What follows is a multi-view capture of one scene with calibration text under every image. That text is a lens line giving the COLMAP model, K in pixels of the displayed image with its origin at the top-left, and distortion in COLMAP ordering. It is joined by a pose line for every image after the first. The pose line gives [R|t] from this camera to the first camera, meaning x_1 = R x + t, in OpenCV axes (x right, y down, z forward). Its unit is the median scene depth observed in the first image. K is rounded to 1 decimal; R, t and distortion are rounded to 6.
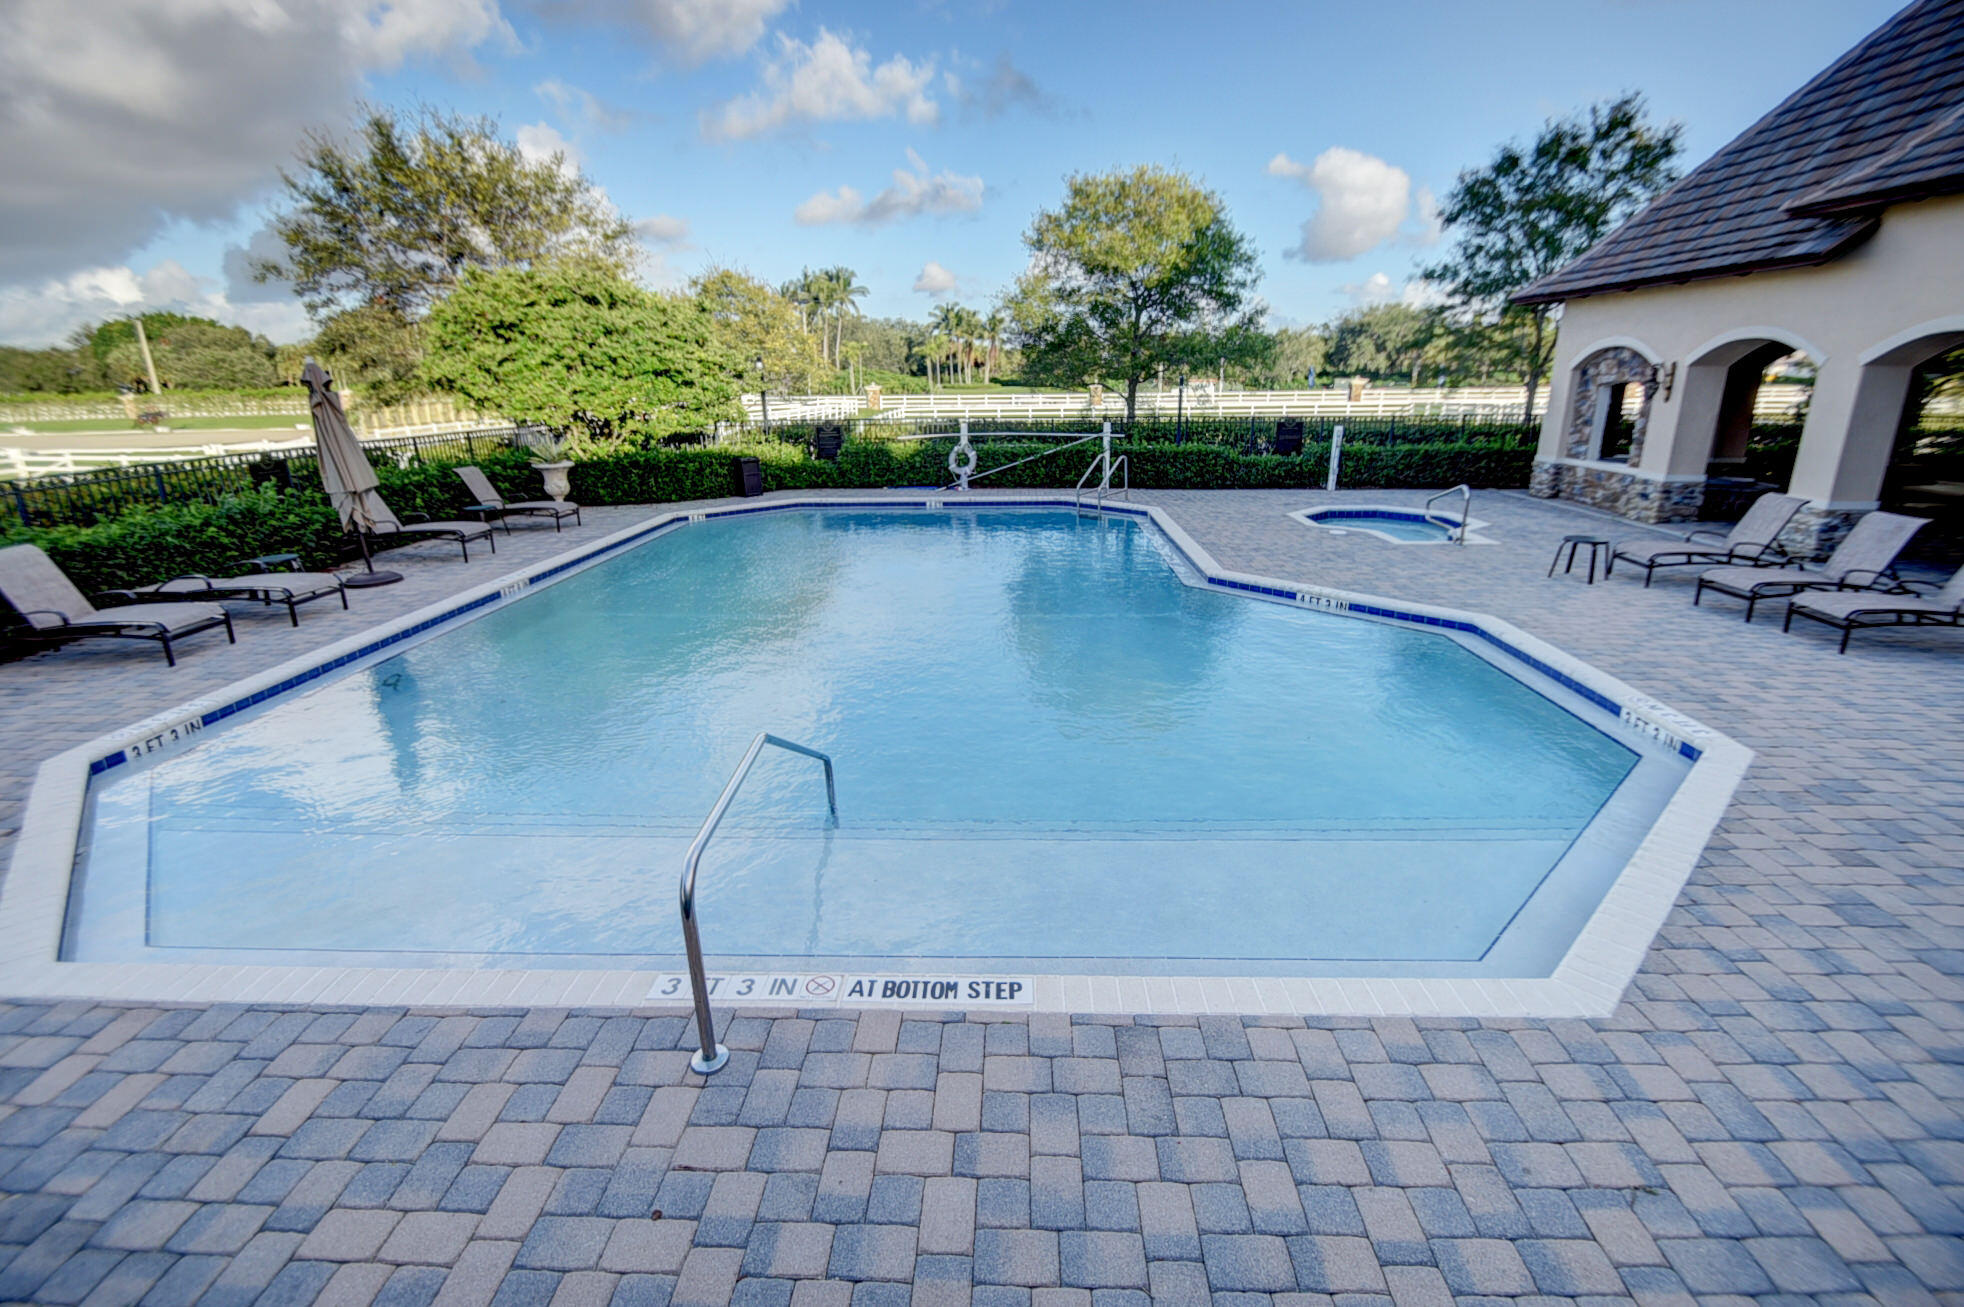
lens RADIAL K [[878.4, 0, 987.6], [0, 878.4, 639.6], [0, 0, 1]] dist [-0.002327, -0.000353]
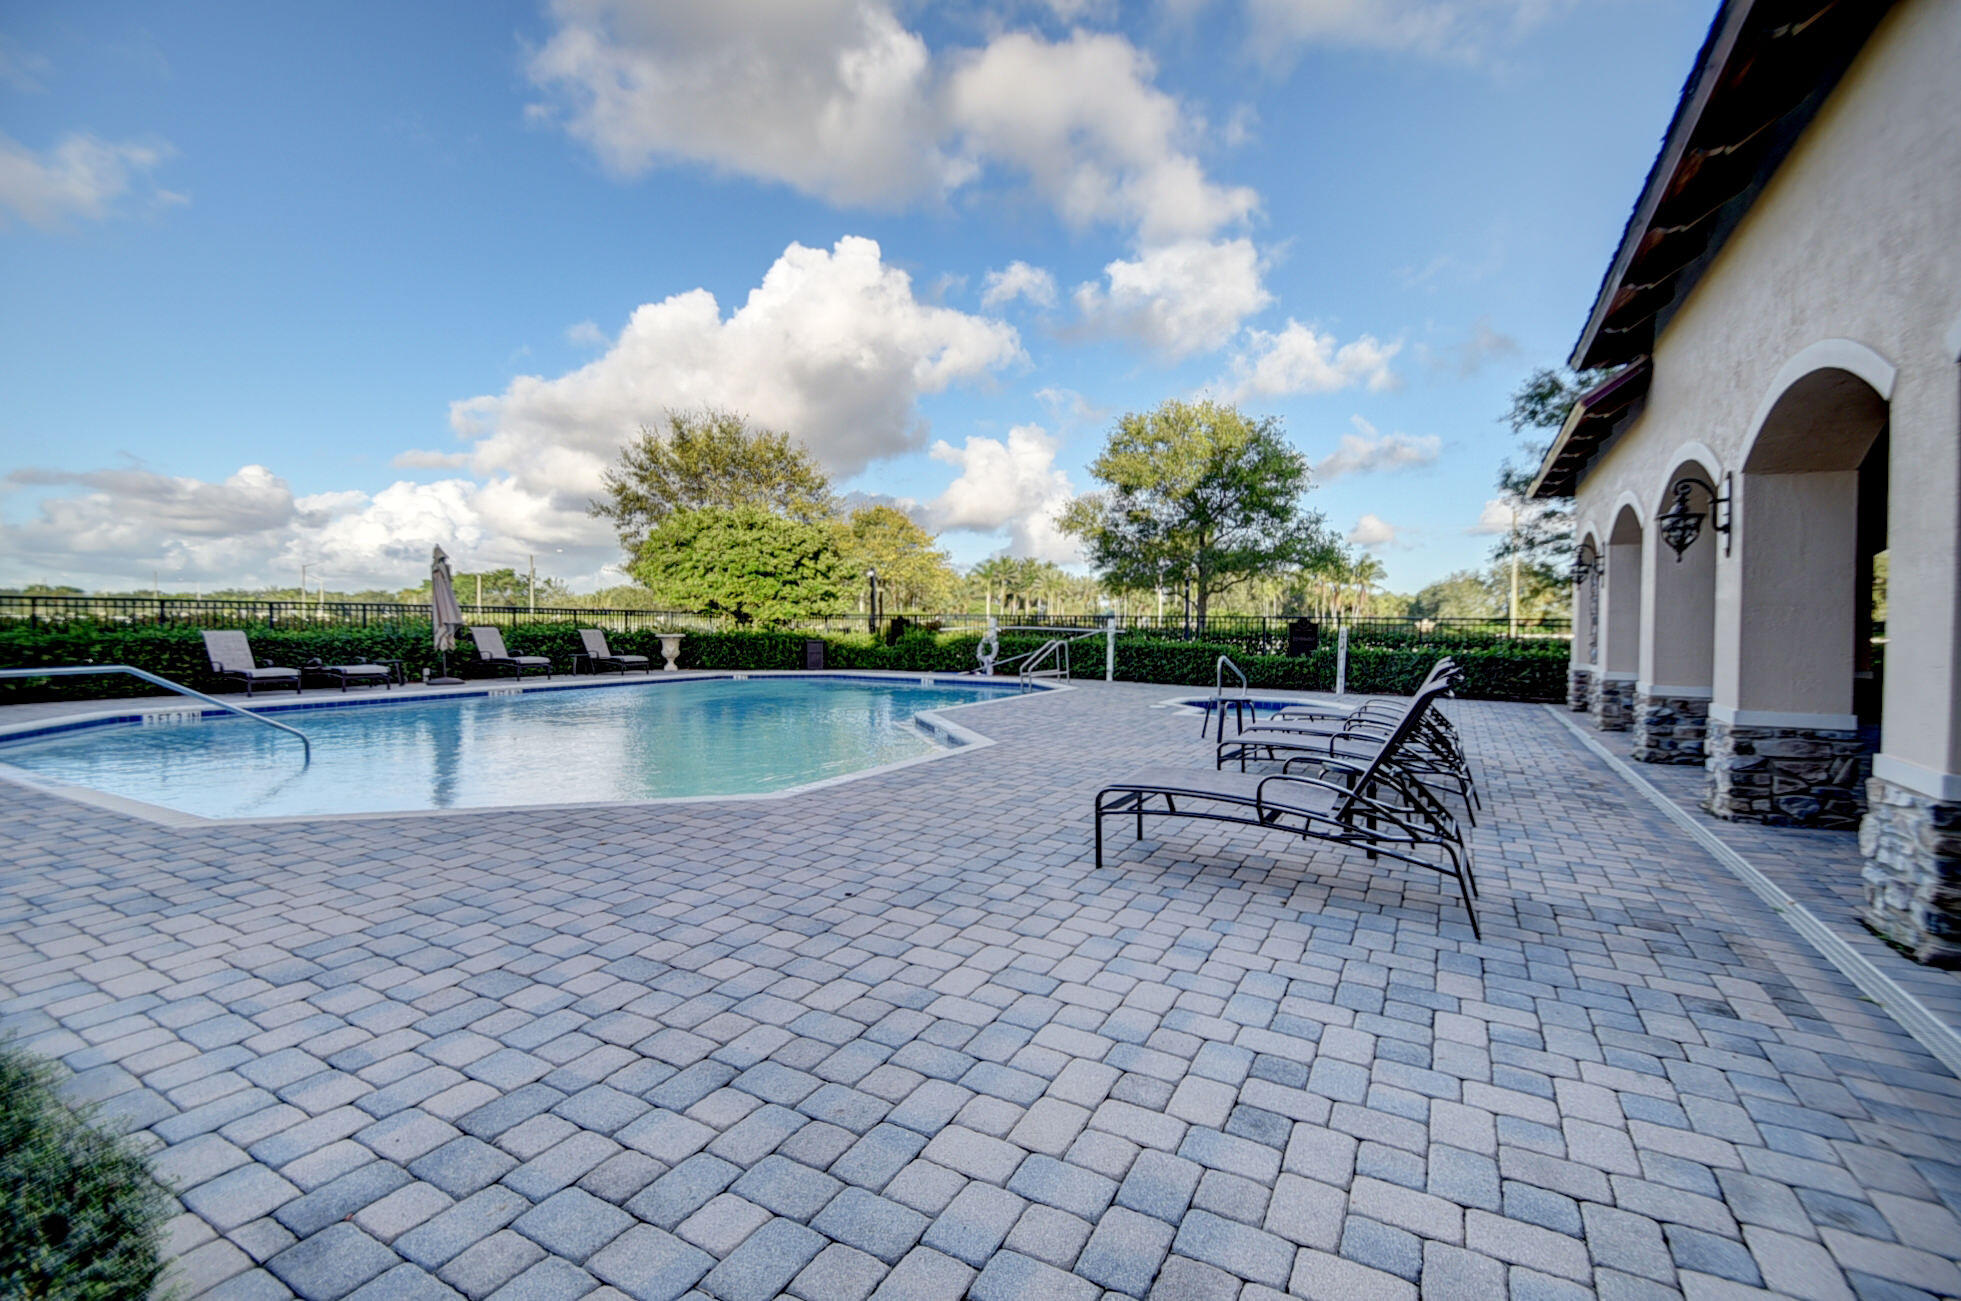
lens RADIAL K [[877.1, 0, 986.1], [0, 877.1, 636.6], [0, 0, 1]] dist [-0.002327, -0.000353]
pose [[0.899247, 0.027515, -0.436575, 0.457223], [-0.145033, 0.960323, -0.238211, 0.045823], [0.412699, 0.277529, 0.867558, 0.027258]]
